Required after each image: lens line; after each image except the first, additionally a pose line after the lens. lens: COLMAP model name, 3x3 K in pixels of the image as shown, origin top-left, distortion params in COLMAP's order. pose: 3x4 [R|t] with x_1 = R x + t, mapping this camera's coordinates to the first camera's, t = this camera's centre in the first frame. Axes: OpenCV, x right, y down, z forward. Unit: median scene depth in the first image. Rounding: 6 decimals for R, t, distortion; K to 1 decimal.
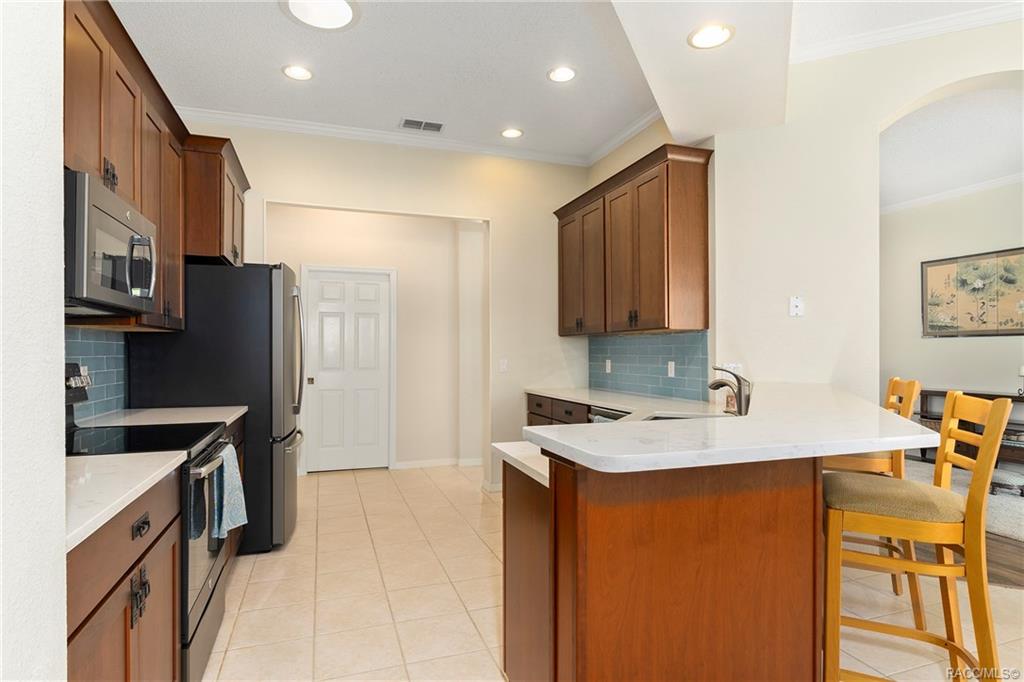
lens RADIAL K [[542.4, 0, 512.1], [0, 542.4, 341.6], [0, 0, 1]] dist [0.002196, -0.003254]
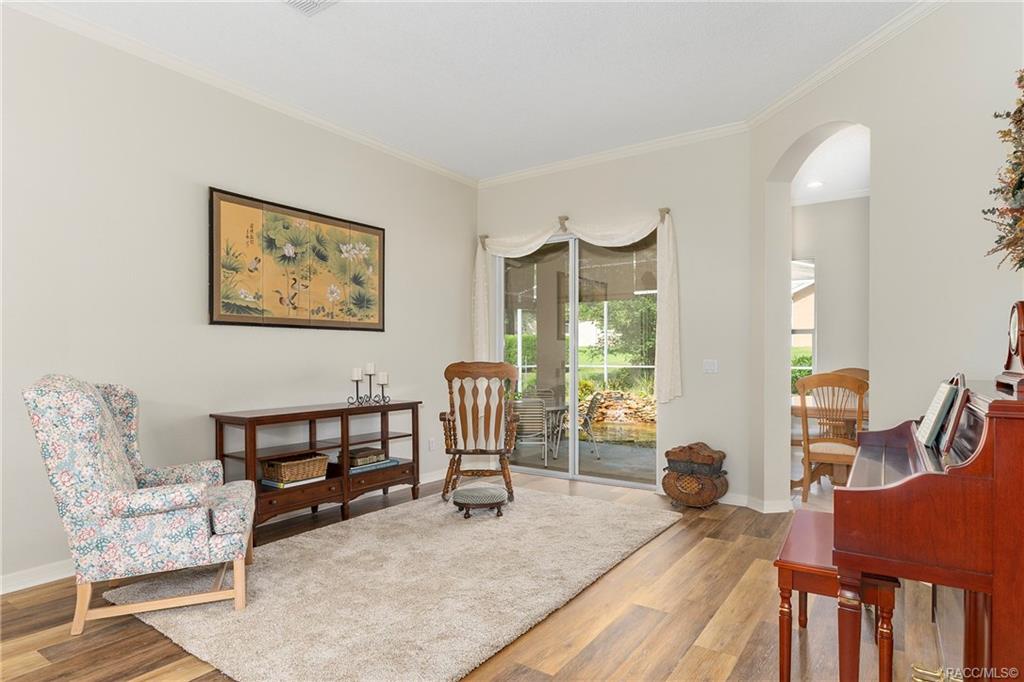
lens RADIAL K [[558.7, 0, 506.3], [0, 558.7, 350.9], [0, 0, 1]] dist [-0.001960, 0.002752]
pose [[-0.568213, 0.005143, 0.822866, 0.126714], [-0.015608, 0.999733, -0.017026, 0.027298], [-0.822734, -0.022517, -0.567981, 1.163758]]
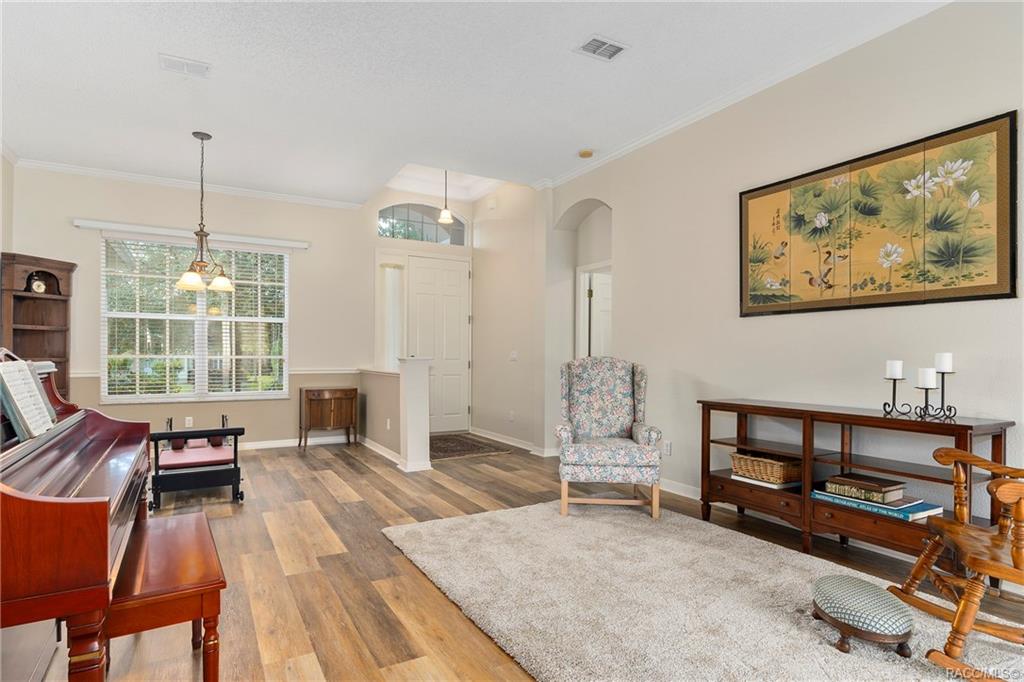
lens RADIAL K [[542.4, 0, 513.4], [0, 542.4, 345.7], [0, 0, 1]] dist [0.002196, -0.003254]
pose [[0.983690, 0.005027, 0.179800, 0.429006], [-0.005135, 0.999987, 0.000131, 0.028854], [-0.179797, -0.001052, 0.983703, 0.484862]]
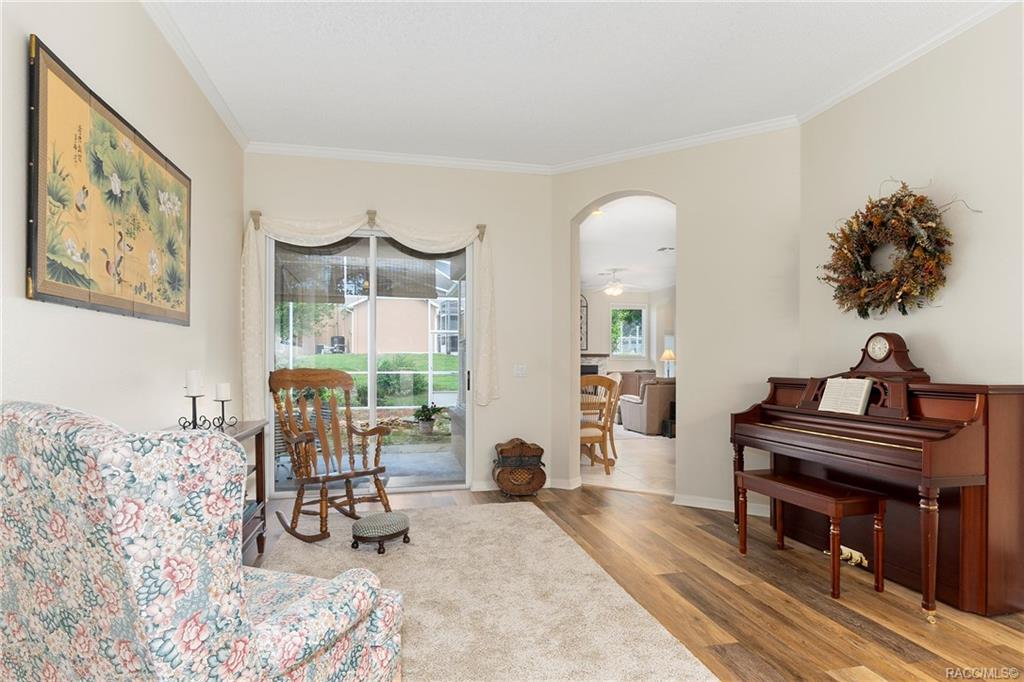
lens RADIAL K [[542.4, 0, 505.1], [0, 542.4, 350.4], [0, 0, 1]] dist [0.002196, -0.003254]
pose [[-0.989965, -0.003779, 0.141263, 0.505466], [-0.009493, 0.999163, -0.039798, 0.032331], [-0.140994, -0.040739, -0.989172, 1.351595]]
